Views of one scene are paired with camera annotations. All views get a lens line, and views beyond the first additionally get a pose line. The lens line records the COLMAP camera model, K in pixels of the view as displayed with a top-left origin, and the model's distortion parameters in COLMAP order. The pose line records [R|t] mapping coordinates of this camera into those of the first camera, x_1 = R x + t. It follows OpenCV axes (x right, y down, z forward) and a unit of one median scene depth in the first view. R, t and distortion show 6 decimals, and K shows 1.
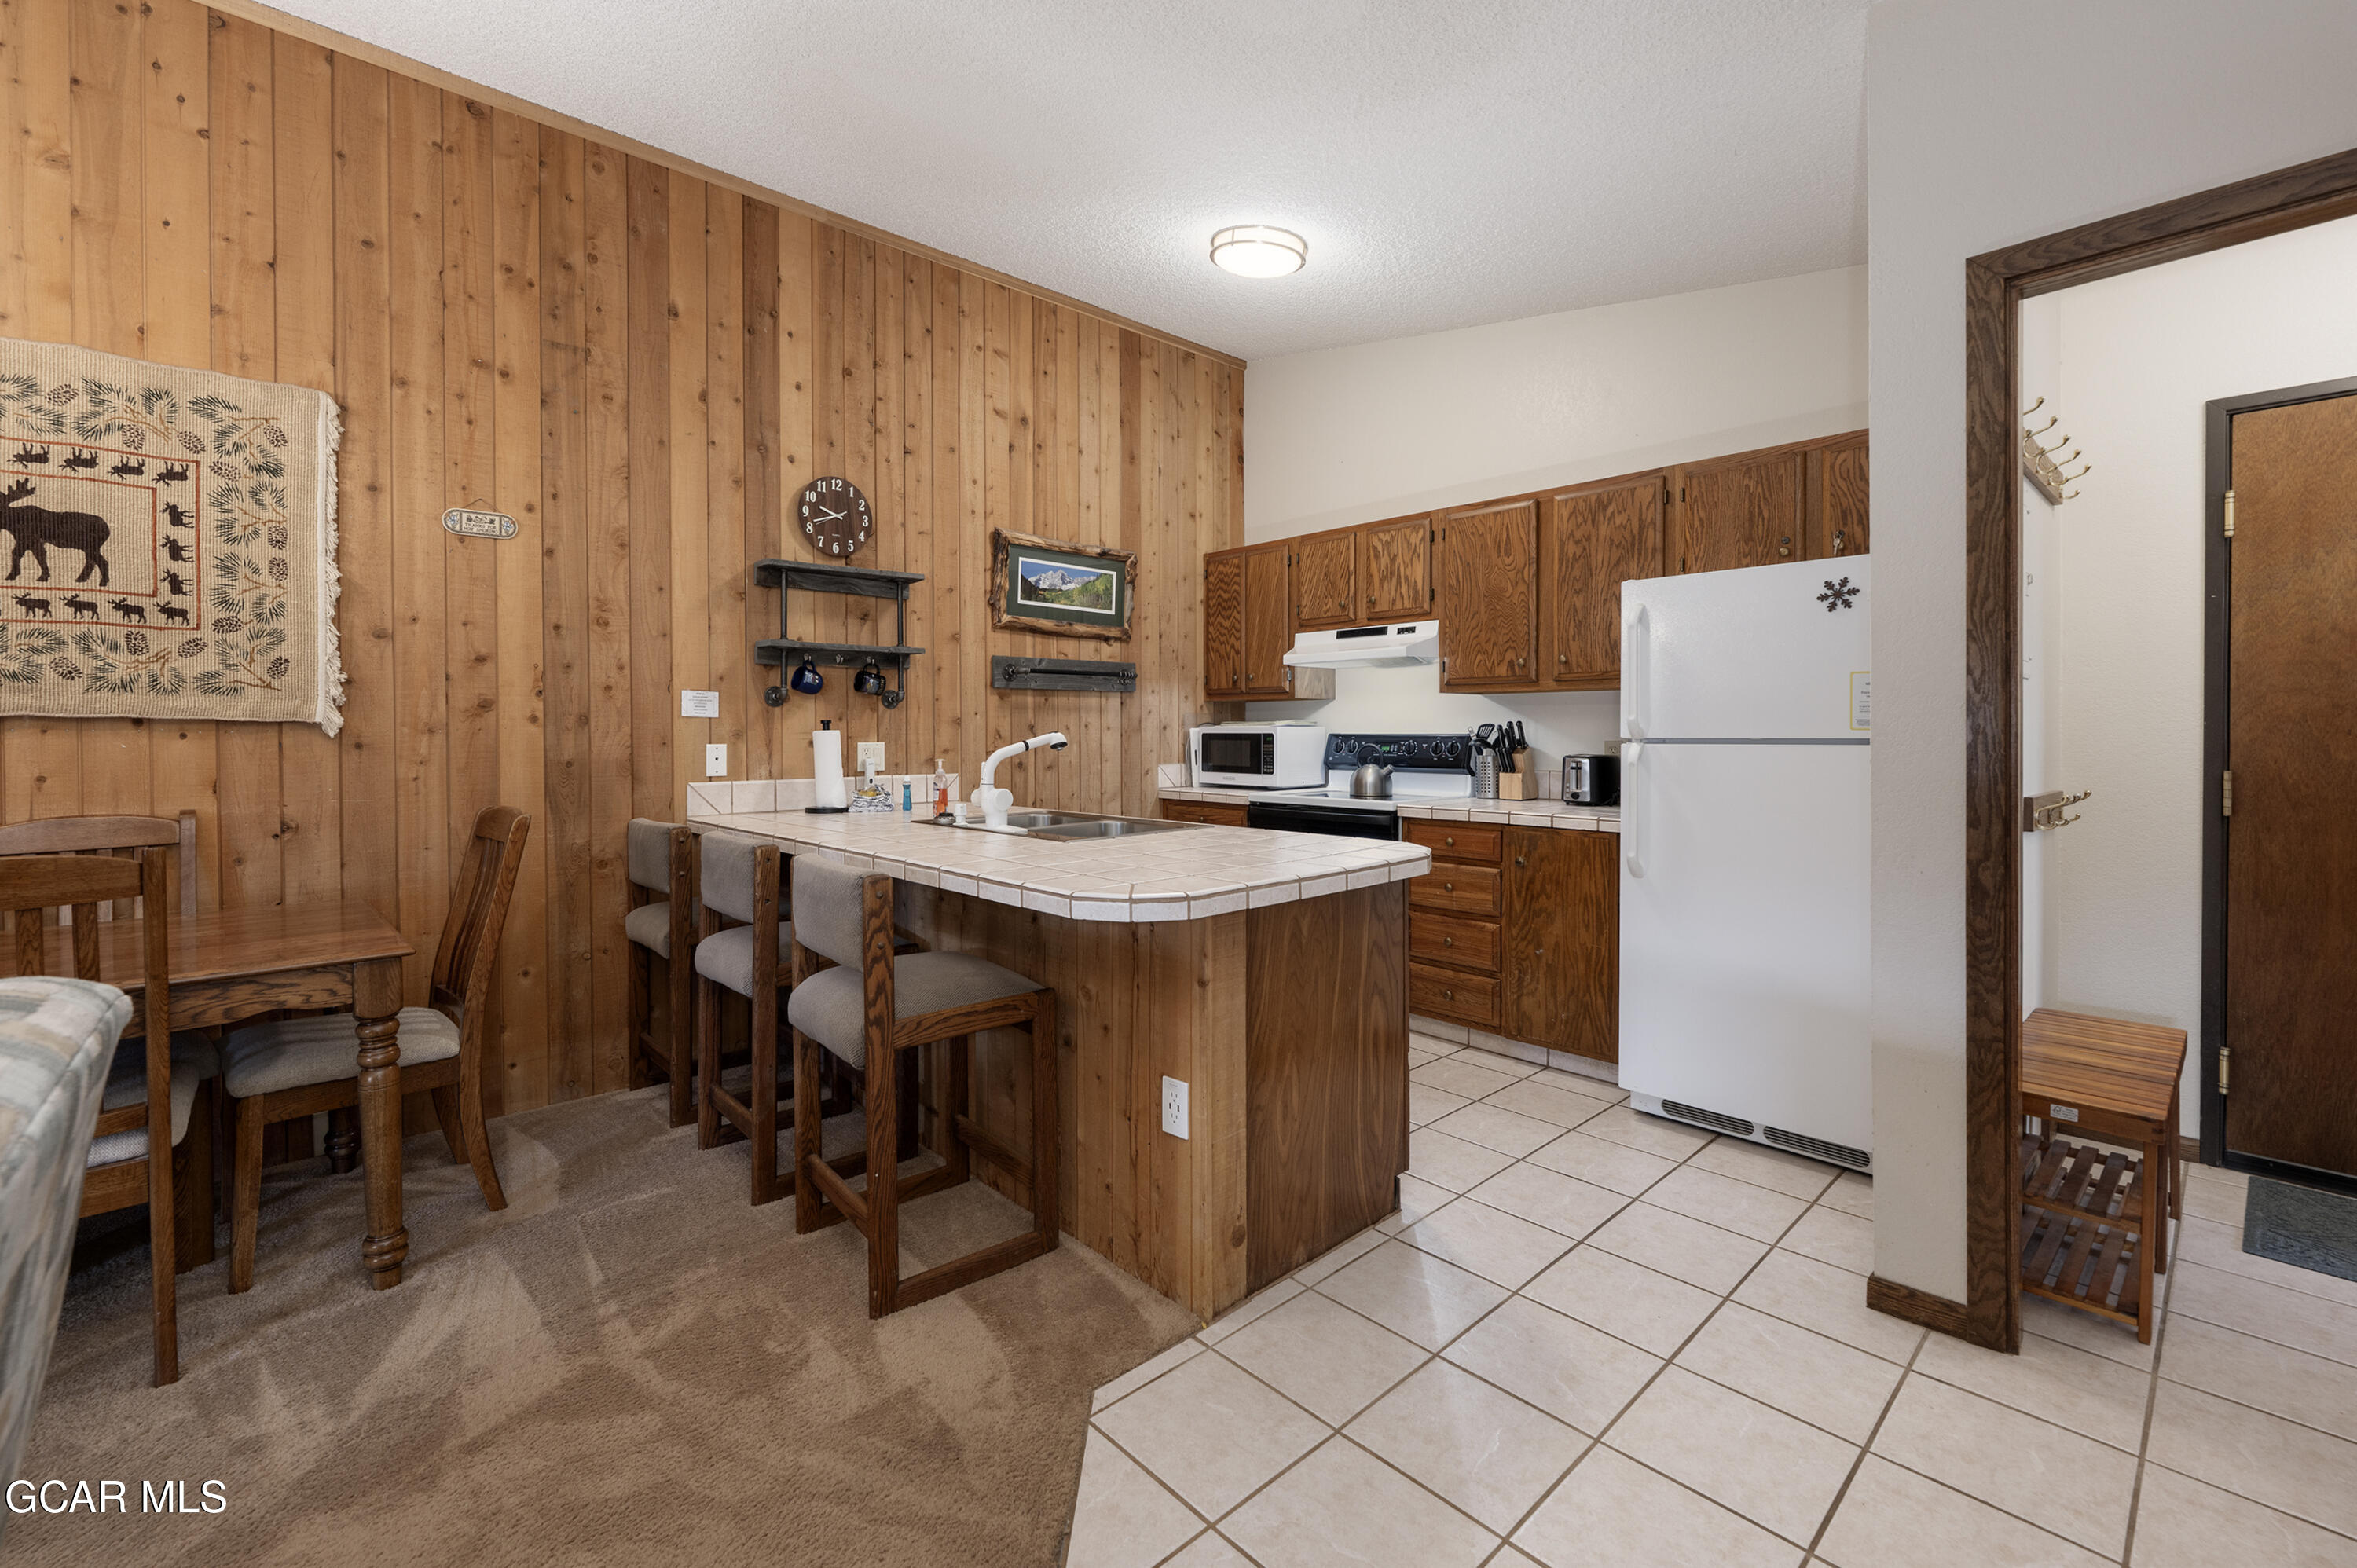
lens RADIAL K [[983.4, 0, 1136.5], [0, 983.4, 737.5], [0, 0, 1]] dist [-0.001233, 0.000069]
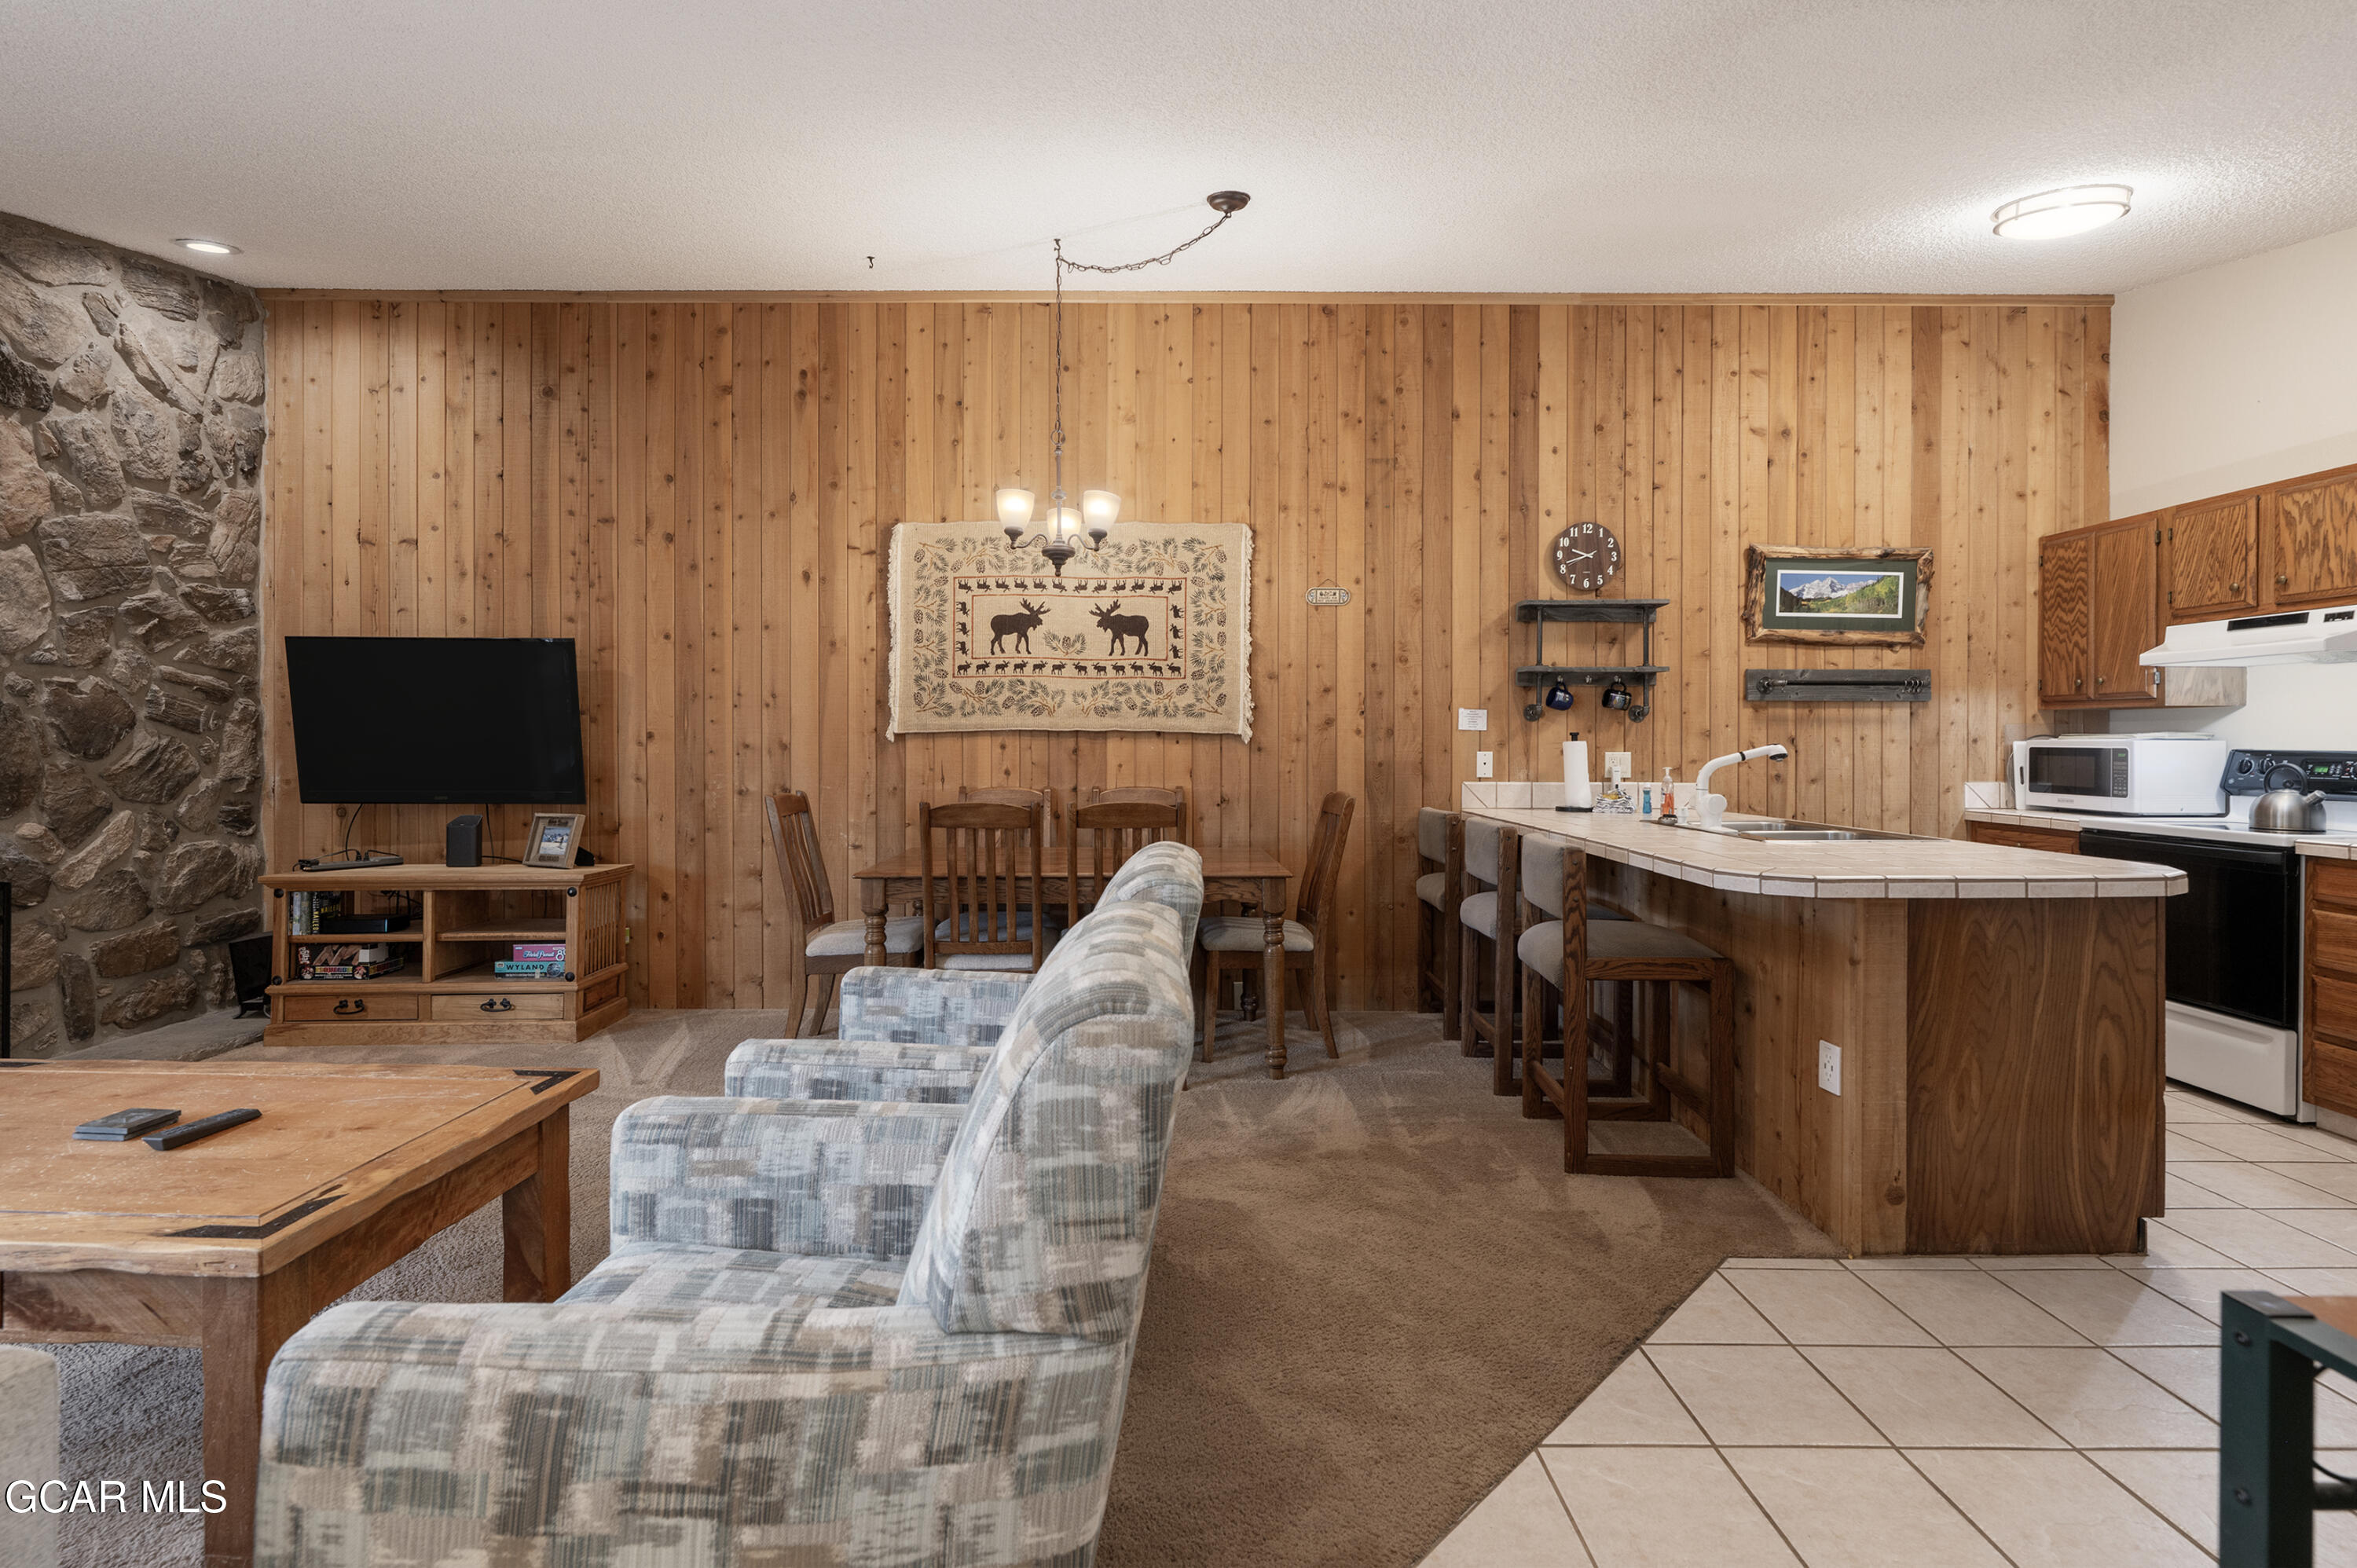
lens RADIAL K [[1054.4, 0, 1178.2], [0, 1054.4, 741.1], [0, 0, 1]] dist [-0.001213, 0.000440]
pose [[0.750657, 0.006612, -0.660659, 0.181779], [-0.010932, 0.999937, -0.002414, 0.000865], [0.660602, 0.009034, 0.750682, -0.289095]]
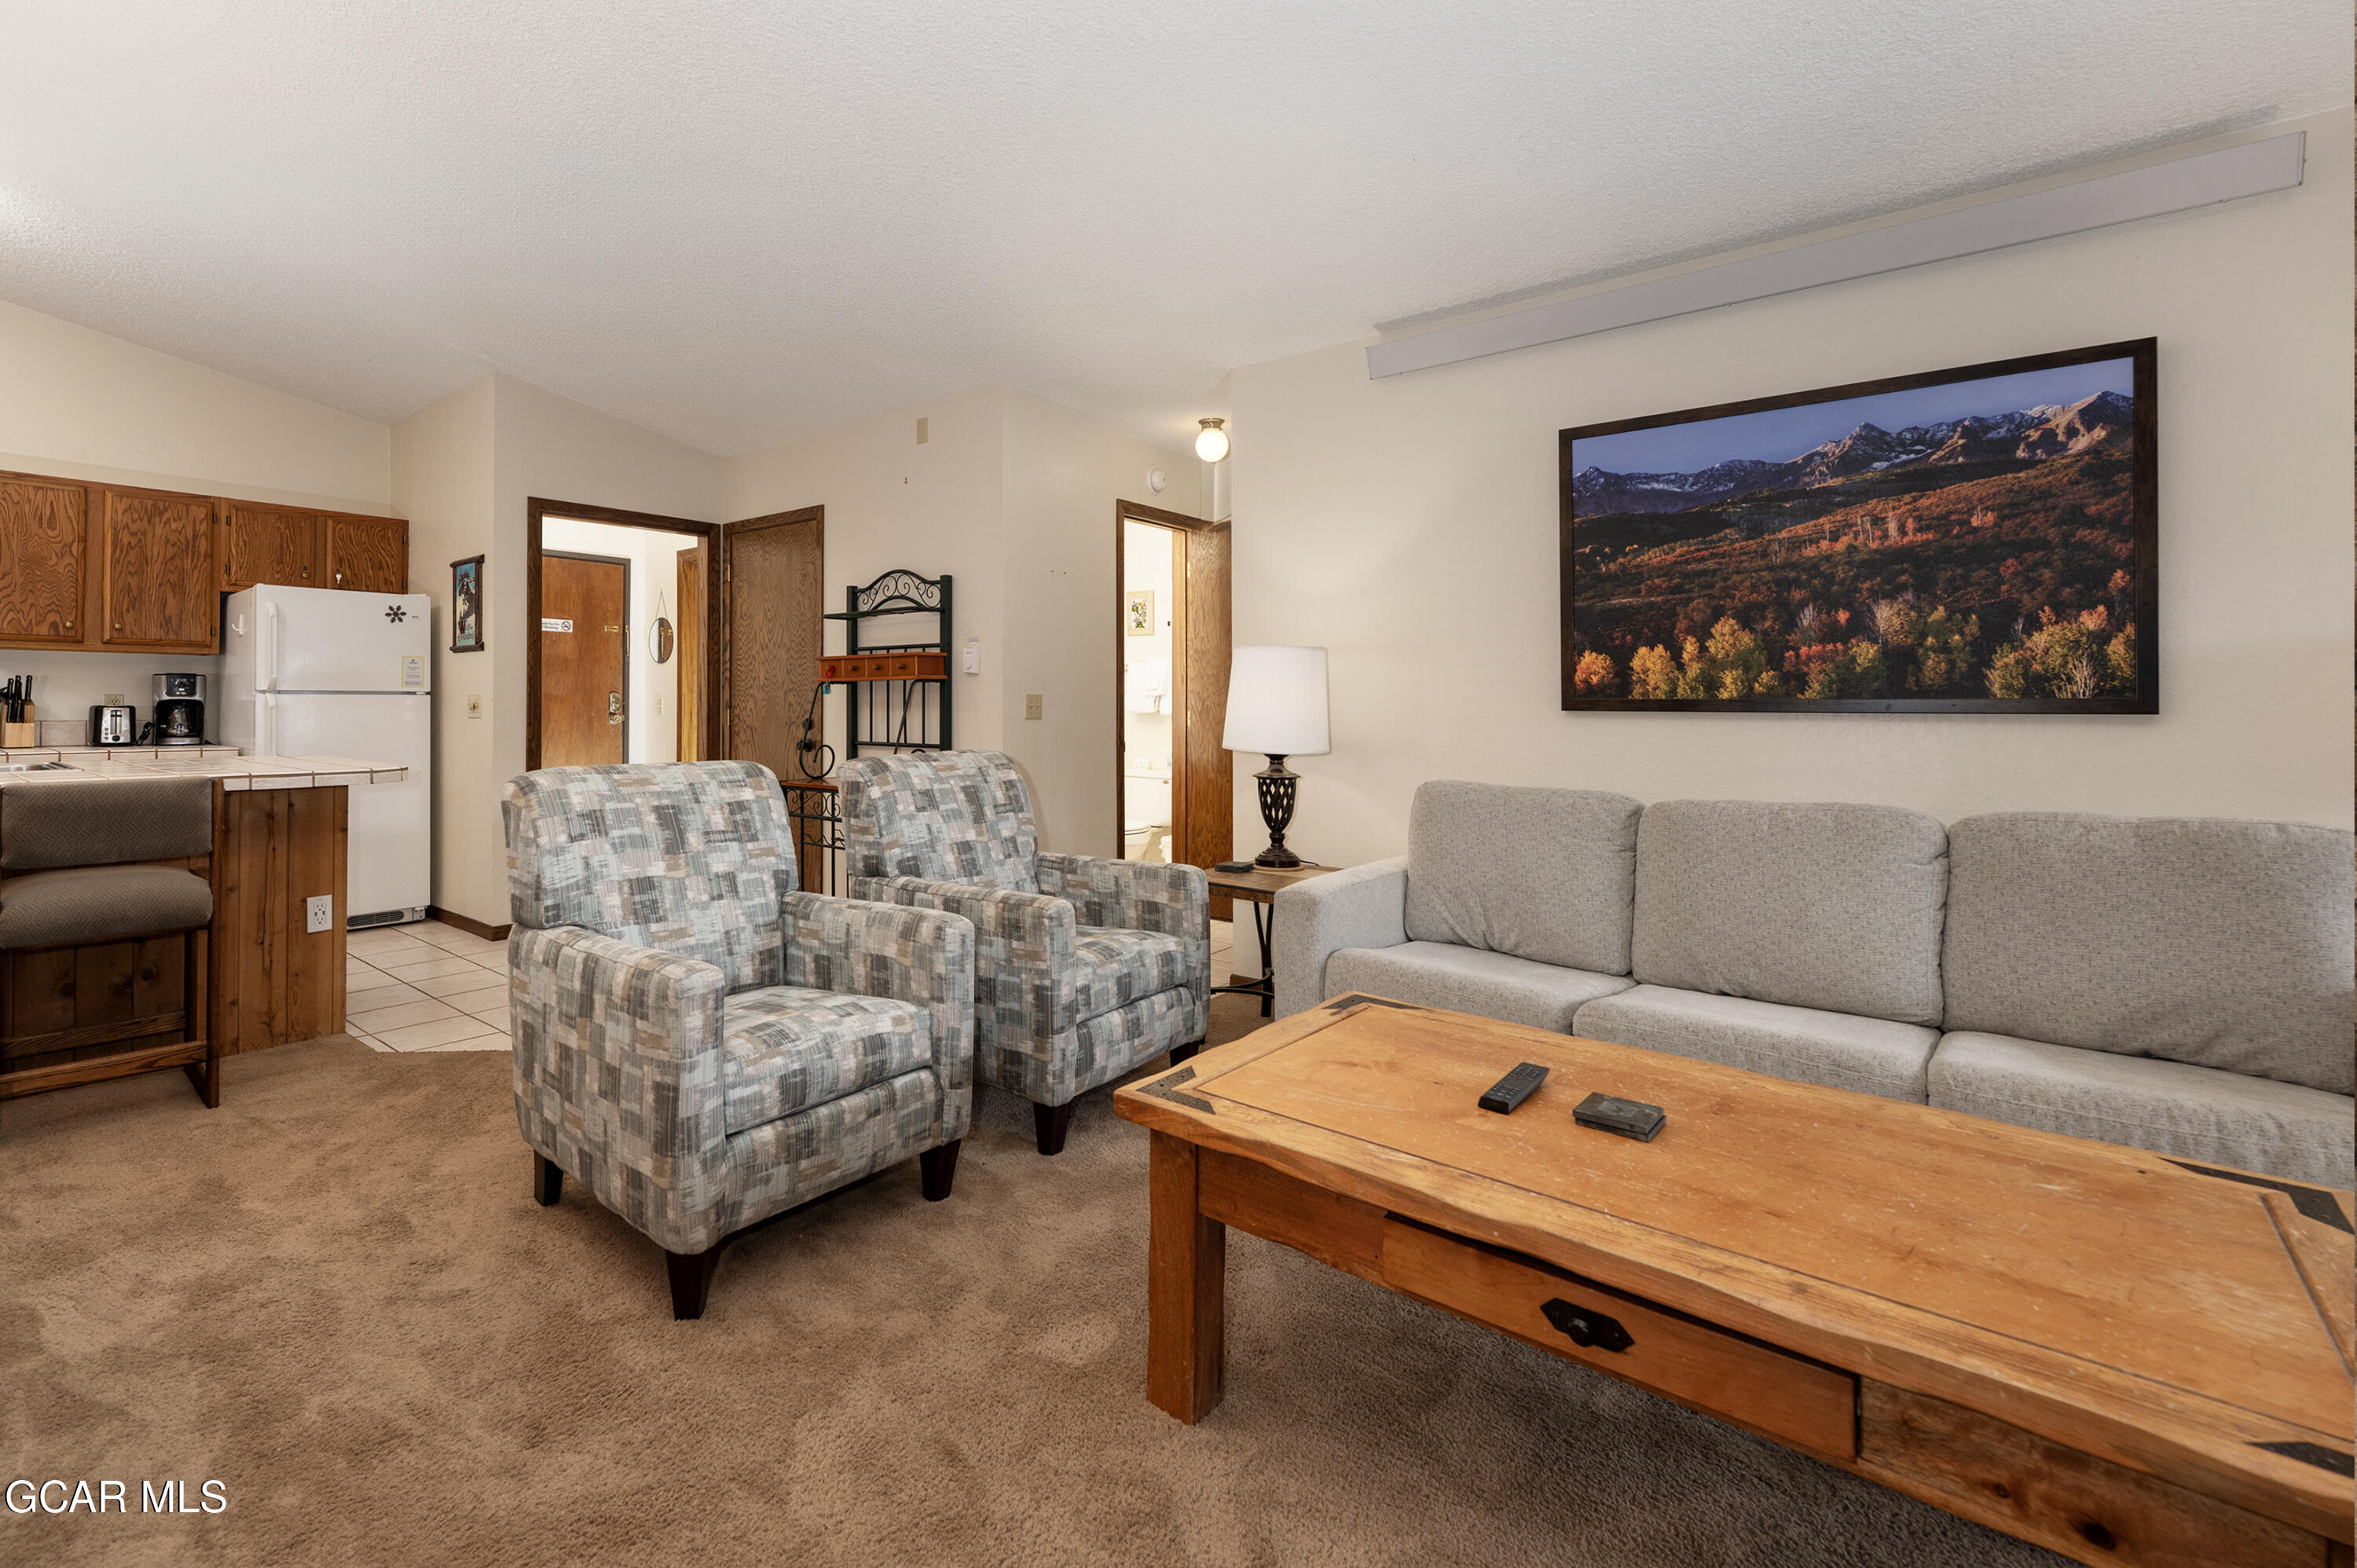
lens RADIAL K [[1068.1, 0, 1021.8], [0, 1068.1, 698.4], [0, 0, 1]] dist [0.001383, 0.000305]
pose [[-0.118265, 0.008062, 0.992949, -1.172054], [0.004445, 0.999961, -0.007590, 0.028950], [-0.992972, 0.003516, -0.118296, 0.047232]]
